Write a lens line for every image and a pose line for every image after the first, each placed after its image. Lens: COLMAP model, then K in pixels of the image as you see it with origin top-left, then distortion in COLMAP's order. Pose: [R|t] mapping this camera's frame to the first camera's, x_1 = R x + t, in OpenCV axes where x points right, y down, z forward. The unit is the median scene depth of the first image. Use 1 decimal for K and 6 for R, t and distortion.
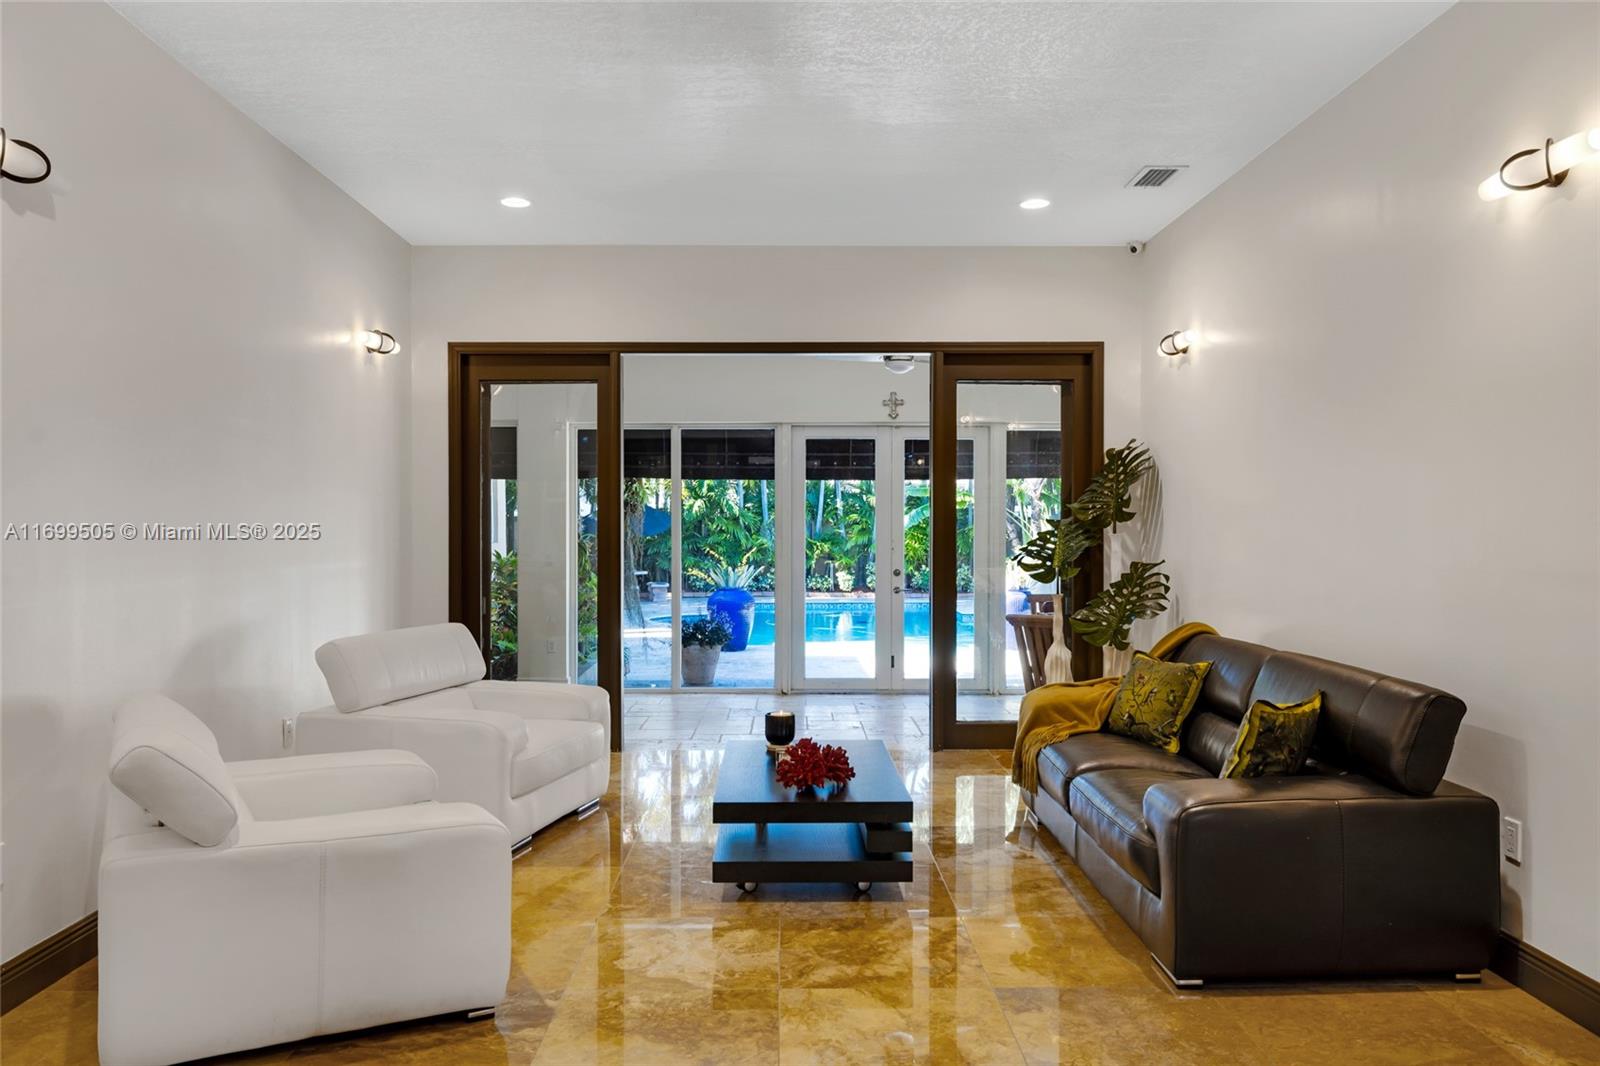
lens RADIAL K [[1200.5, 0, 798.5], [0, 1200.5, 528.3], [0, 0, 1]] dist [0.003242, -0.000329]
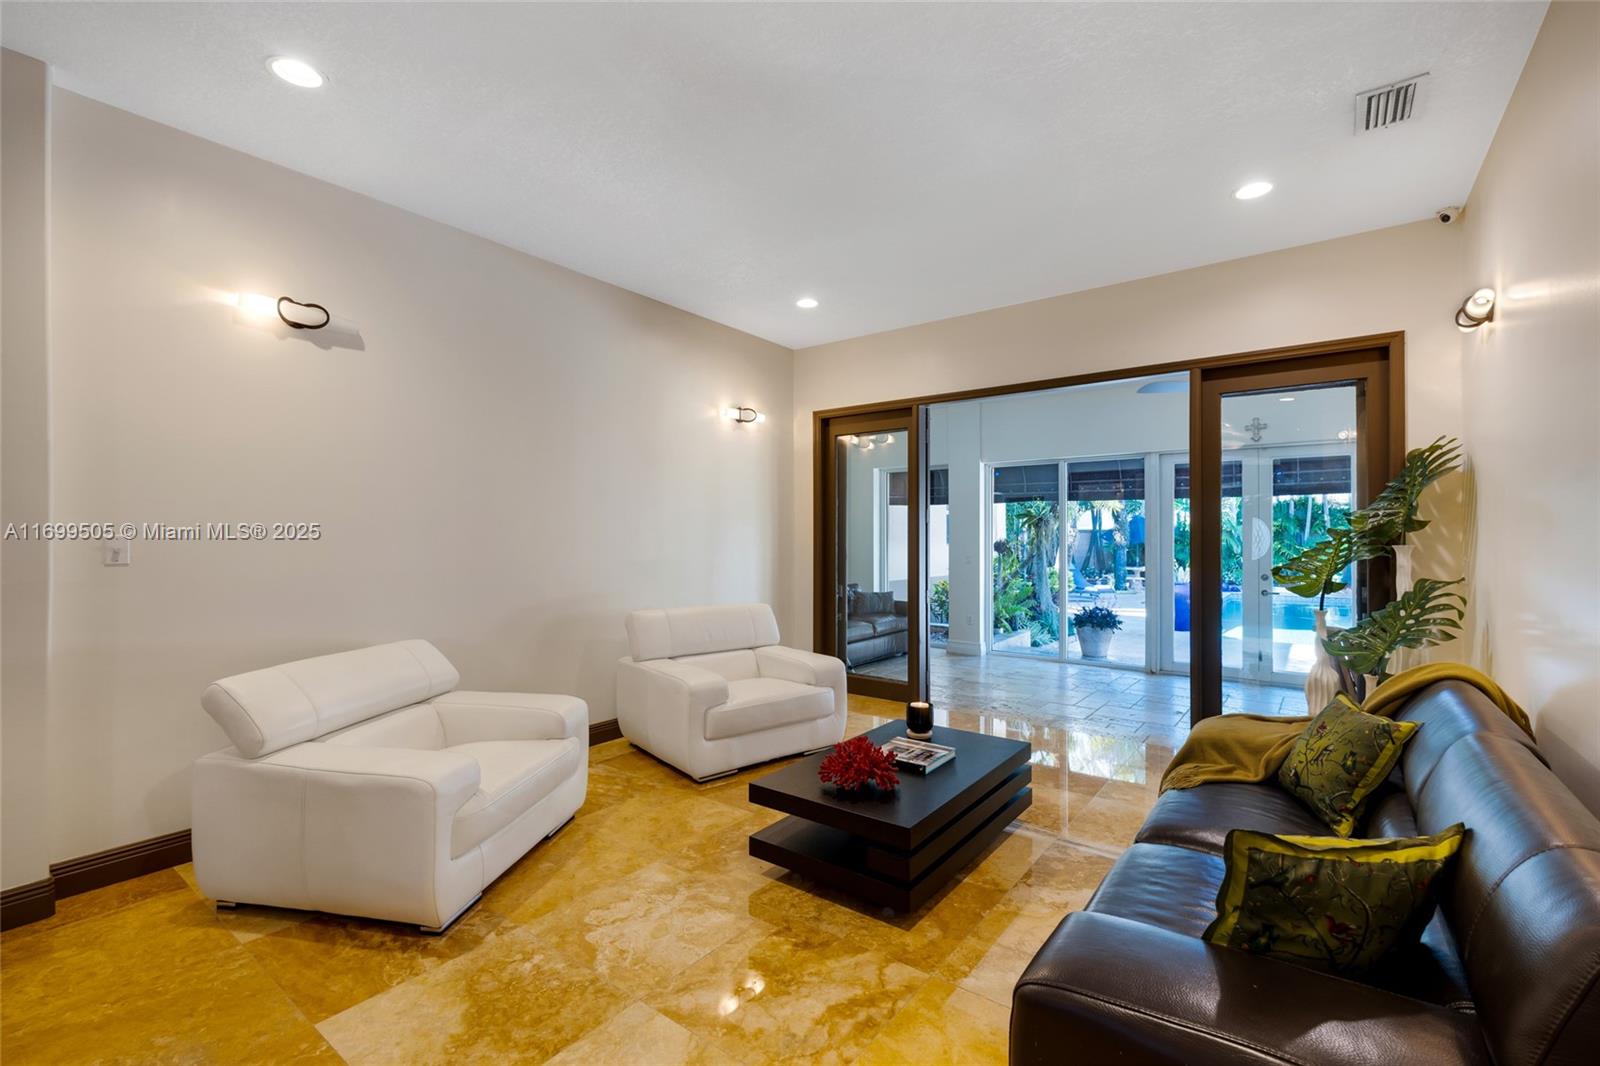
lens RADIAL K [[706.7, 0, 789.9], [0, 706.7, 532.3], [0, 0, 1]] dist [-0.000421, -0.003431]
pose [[0.782356, -0.002690, -0.622826, 0.233526], [-0.001418, 0.999980, -0.006100, -0.001433], [0.622830, 0.005655, 0.782336, 0.319783]]
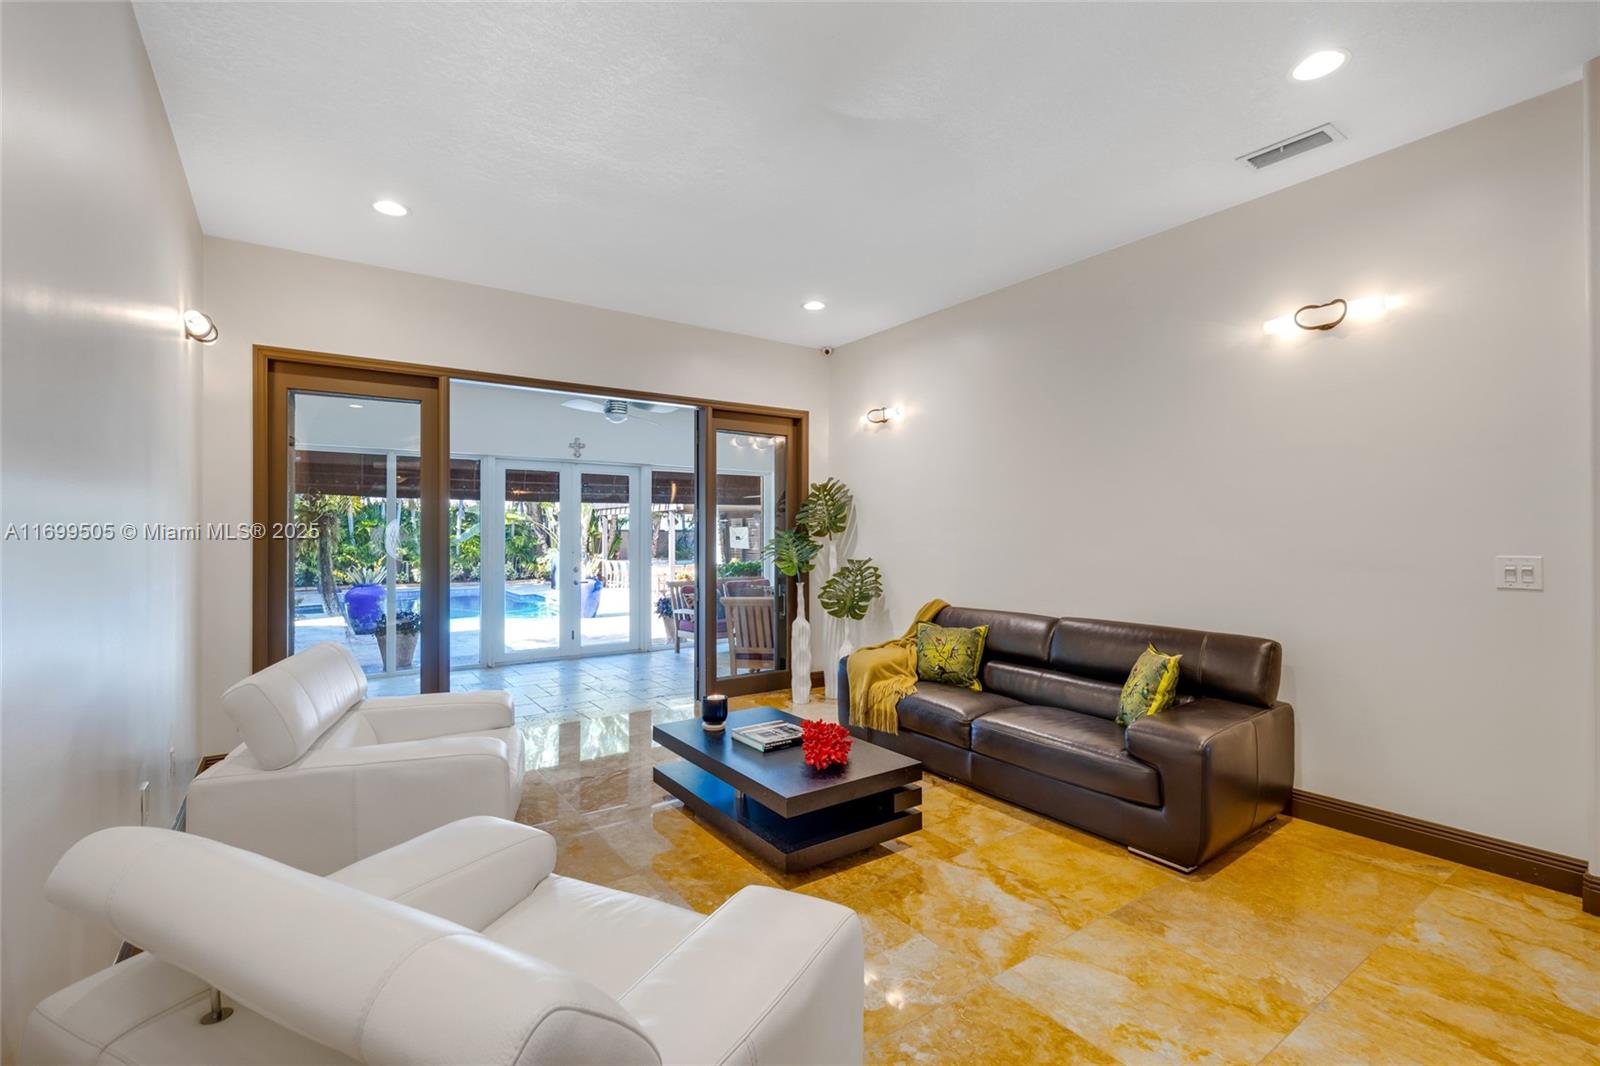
lens RADIAL K [[706.7, 0, 800.6], [0, 706.7, 529.6], [0, 0, 1]] dist [-0.000421, -0.003431]
pose [[0.824409, 0.004052, 0.565980, -0.260020], [0.001881, 0.999949, -0.009899, -0.000513], [-0.565991, 0.009225, 0.824360, 0.303381]]
